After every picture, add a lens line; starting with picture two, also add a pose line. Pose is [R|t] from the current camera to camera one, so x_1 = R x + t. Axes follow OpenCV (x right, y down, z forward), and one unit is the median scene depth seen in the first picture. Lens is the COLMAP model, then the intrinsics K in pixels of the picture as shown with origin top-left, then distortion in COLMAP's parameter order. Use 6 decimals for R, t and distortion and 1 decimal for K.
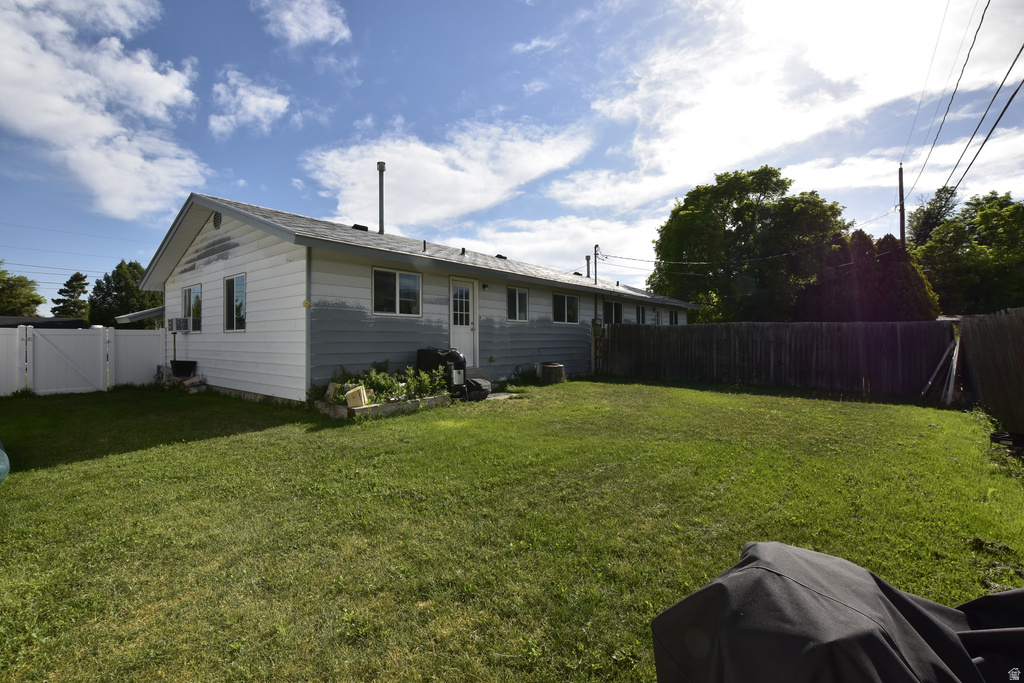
lens RADIAL K [[451.6, 0, 510.4], [0, 451.6, 339.8], [0, 0, 1]] dist [-0.036300, 0.006445]
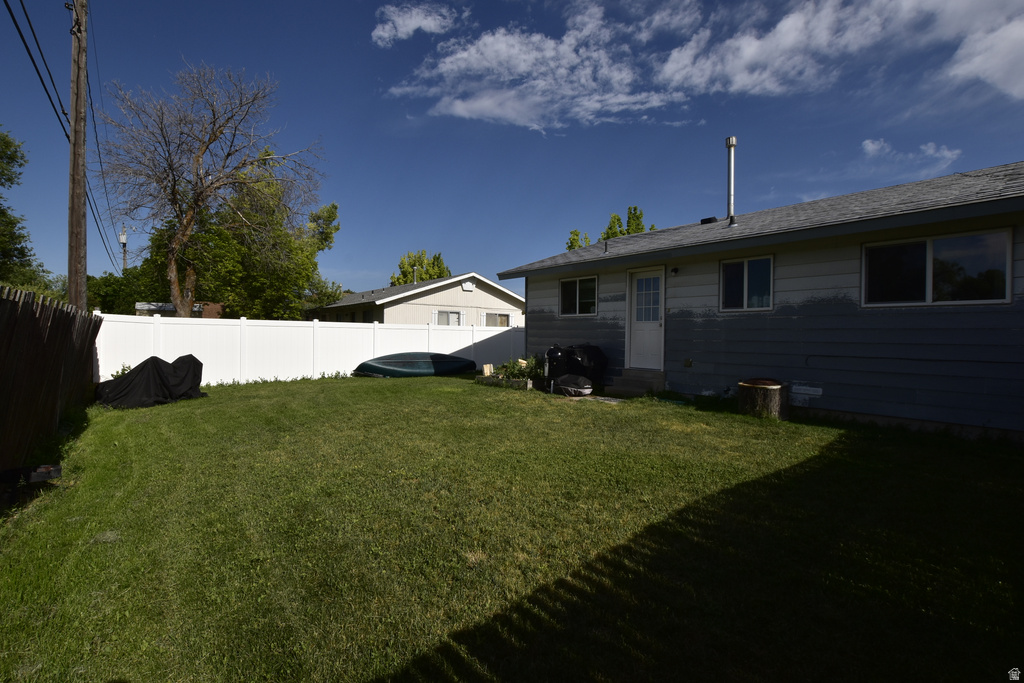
lens RADIAL K [[451.6, 0, 515.0], [0, 451.6, 342.4], [0, 0, 1]] dist [-0.036300, 0.006445]
pose [[-0.199826, 0.006761, -0.979808, 0.791003], [-0.021499, 0.999705, 0.011283, 0.004954], [0.979595, 0.023319, -0.199622, 0.910106]]
